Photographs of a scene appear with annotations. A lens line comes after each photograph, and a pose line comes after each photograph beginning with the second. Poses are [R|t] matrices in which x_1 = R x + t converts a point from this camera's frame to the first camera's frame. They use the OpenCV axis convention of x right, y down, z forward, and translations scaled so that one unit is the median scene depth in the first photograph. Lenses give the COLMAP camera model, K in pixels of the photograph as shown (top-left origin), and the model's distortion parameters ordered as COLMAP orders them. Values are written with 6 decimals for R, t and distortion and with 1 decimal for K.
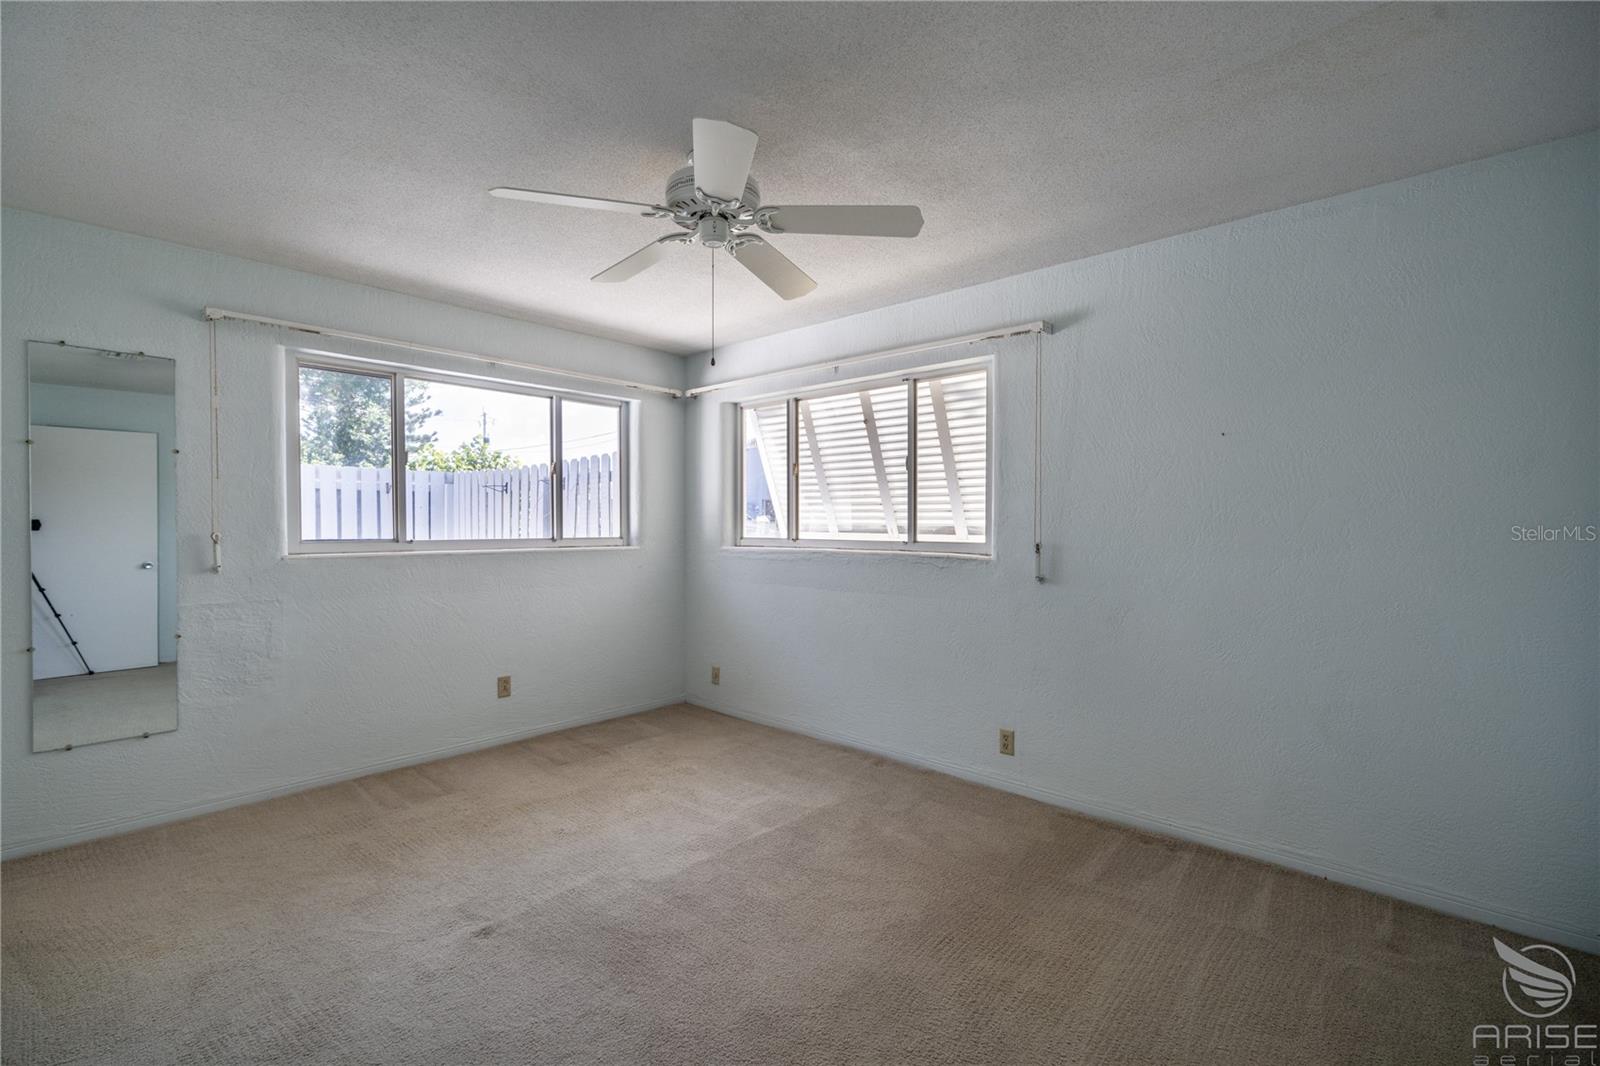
lens RADIAL K [[692.7, 0, 800.0], [0, 692.7, 533.0], [0, 0, 1]] dist [-0.001604, -0.000100]
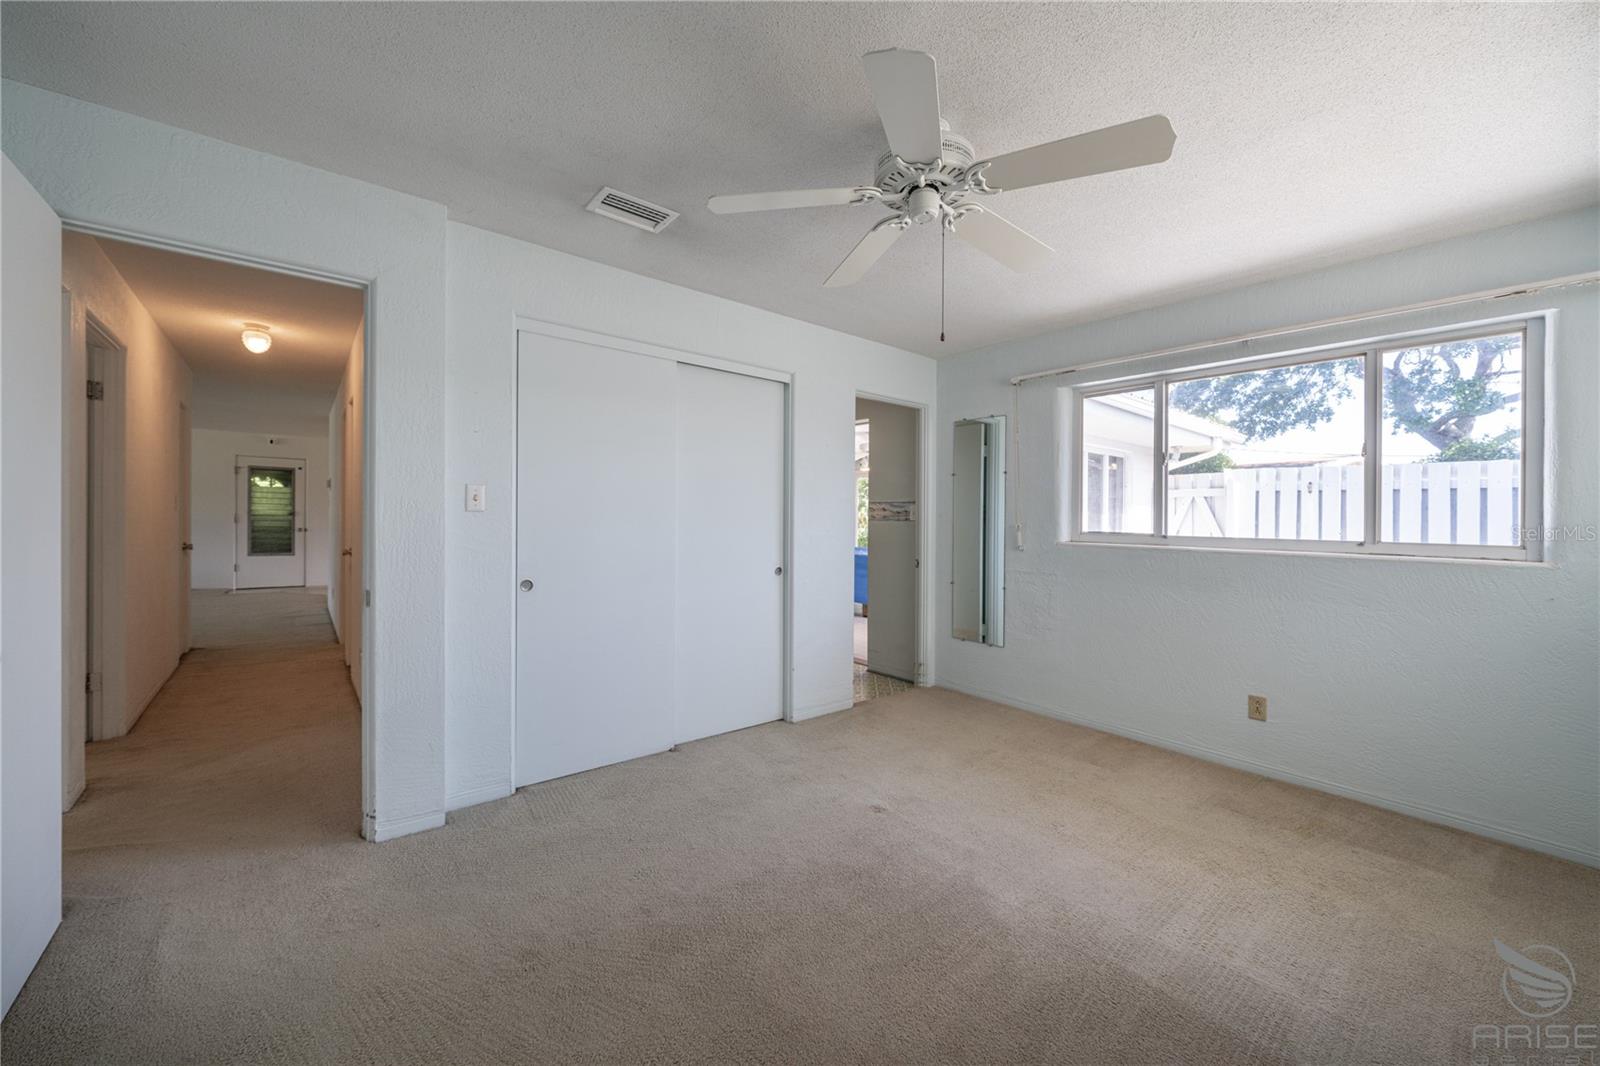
lens RADIAL K [[606.0, 0, 800.0], [0, 606.0, 533.0], [0, 0, 1]] dist [-0.001044, -0.000213]
pose [[-0.130592, 0.021766, -0.991197, 0.395623], [-0.030538, 0.999196, 0.025965, -0.000316], [0.990966, 0.033660, -0.129822, 0.517750]]
